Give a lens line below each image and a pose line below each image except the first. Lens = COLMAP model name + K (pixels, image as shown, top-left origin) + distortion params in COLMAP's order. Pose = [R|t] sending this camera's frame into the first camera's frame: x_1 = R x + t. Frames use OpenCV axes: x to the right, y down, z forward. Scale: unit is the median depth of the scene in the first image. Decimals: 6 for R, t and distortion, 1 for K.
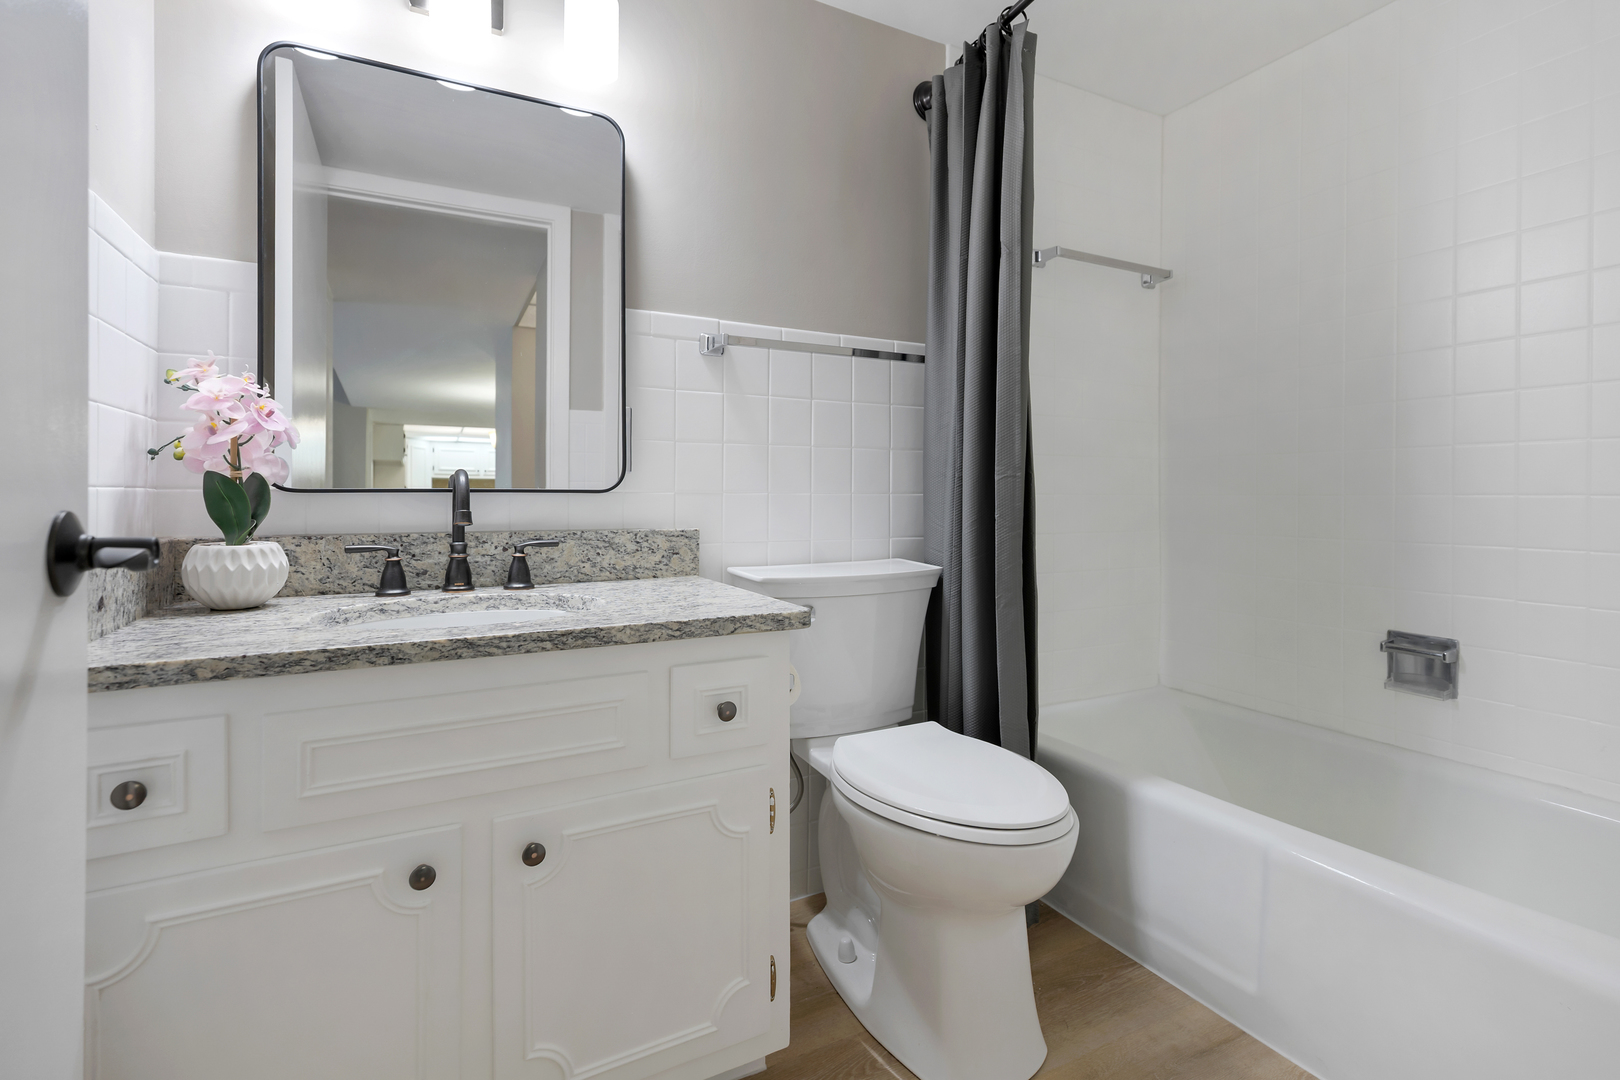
lens RADIAL K [[757.6, 0, 811.3], [0, 757.6, 496.6], [0, 0, 1]] dist [0.003392, -0.000125]
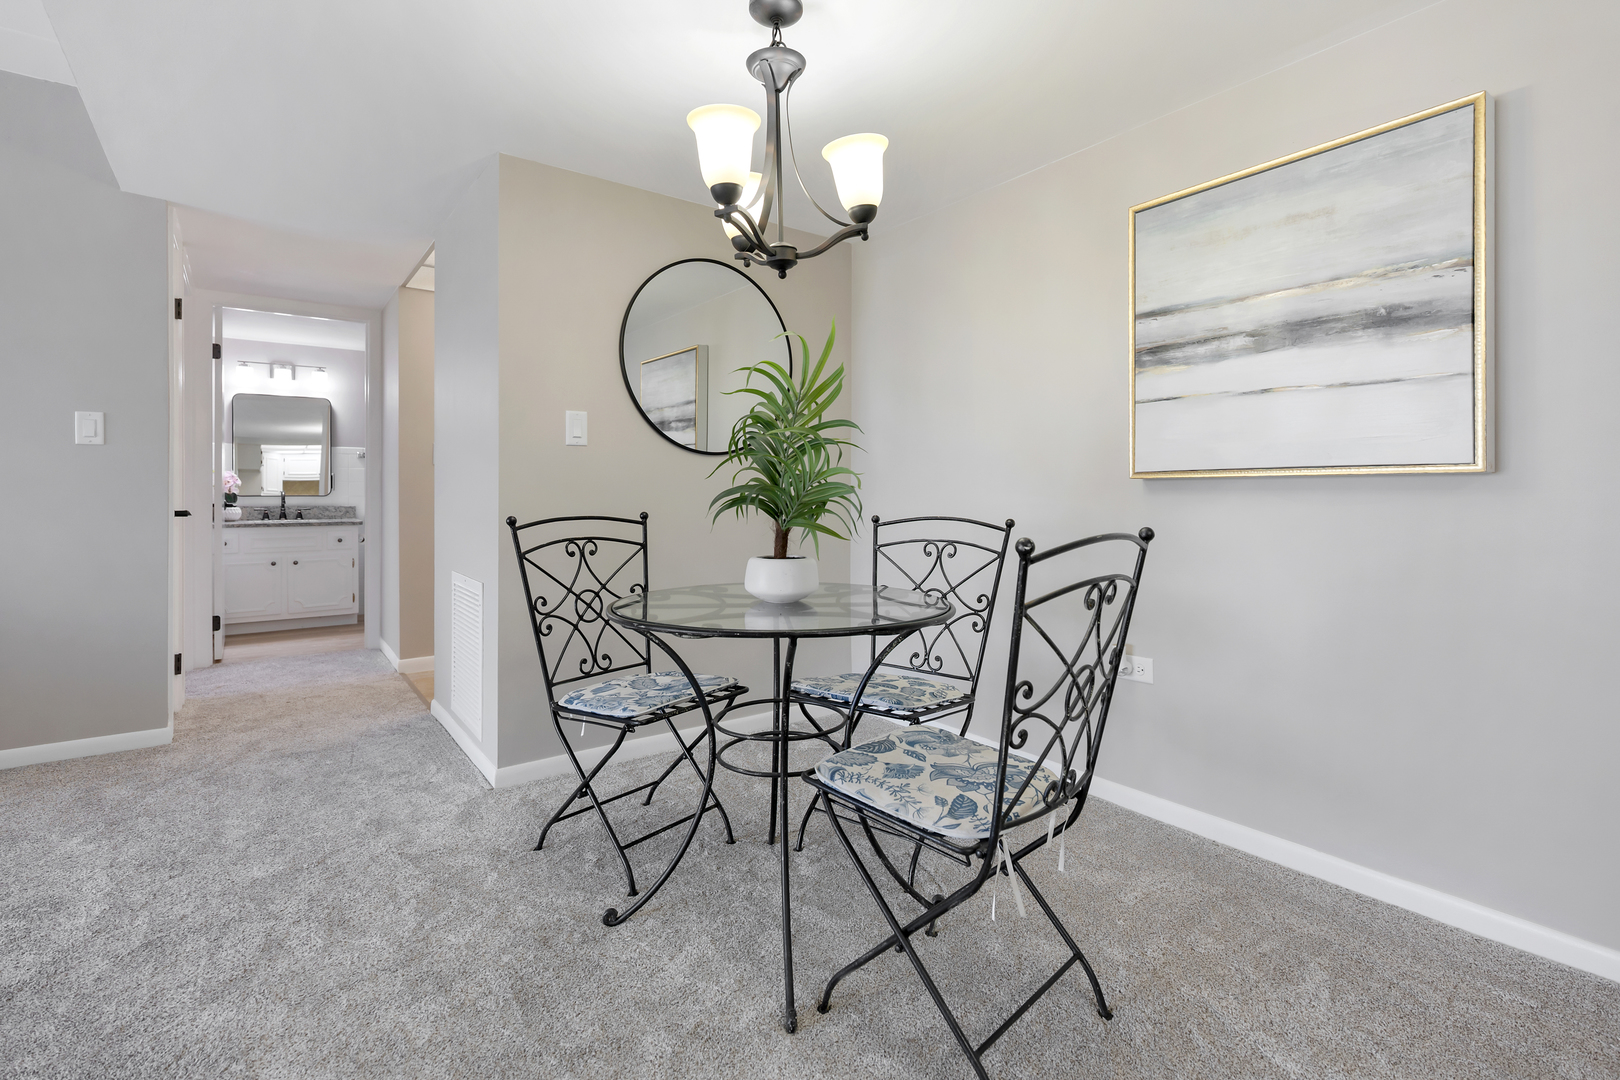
lens RADIAL K [[757.6, 0, 811.3], [0, 757.6, 496.6], [0, 0, 1]] dist [0.003392, -0.000125]
pose [[0.990231, -0.000164, 0.139436, 1.799567], [-0.001042, 0.999963, 0.008577, -0.042790], [-0.139432, -0.008639, 0.990194, -3.478255]]
